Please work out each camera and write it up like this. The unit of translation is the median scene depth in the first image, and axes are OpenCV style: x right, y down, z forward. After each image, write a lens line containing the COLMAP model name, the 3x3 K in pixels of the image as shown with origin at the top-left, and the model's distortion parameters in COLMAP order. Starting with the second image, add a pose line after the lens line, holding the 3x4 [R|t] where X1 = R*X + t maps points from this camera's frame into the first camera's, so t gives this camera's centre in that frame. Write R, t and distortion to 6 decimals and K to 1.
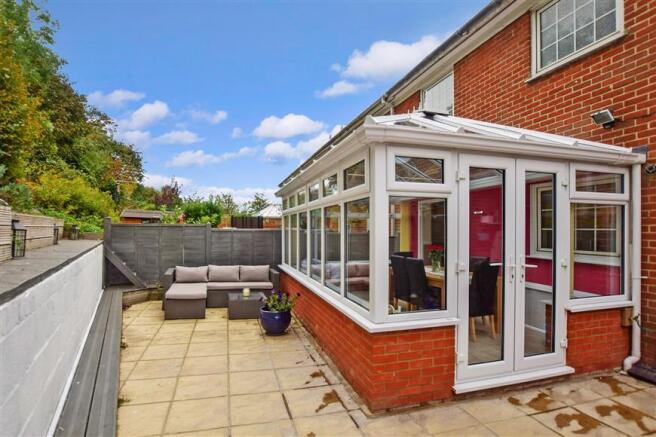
lens RADIAL K [[321.0, 0, 325.0], [0, 321.0, 220.8], [0, 0, 1]] dist [-0.019406, -0.000072]
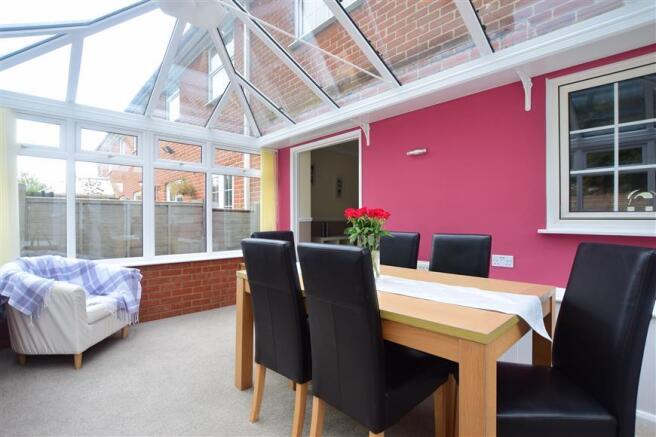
lens RADIAL K [[321.0, 0, 325.0], [0, 321.0, 220.8], [0, 0, 1]] dist [-0.019406, -0.000072]
pose [[0.899416, -0.006212, 0.437049, 0.139102], [-0.016261, 0.998731, 0.047661, 0.075860], [-0.436791, -0.049974, 0.898174, 0.682874]]
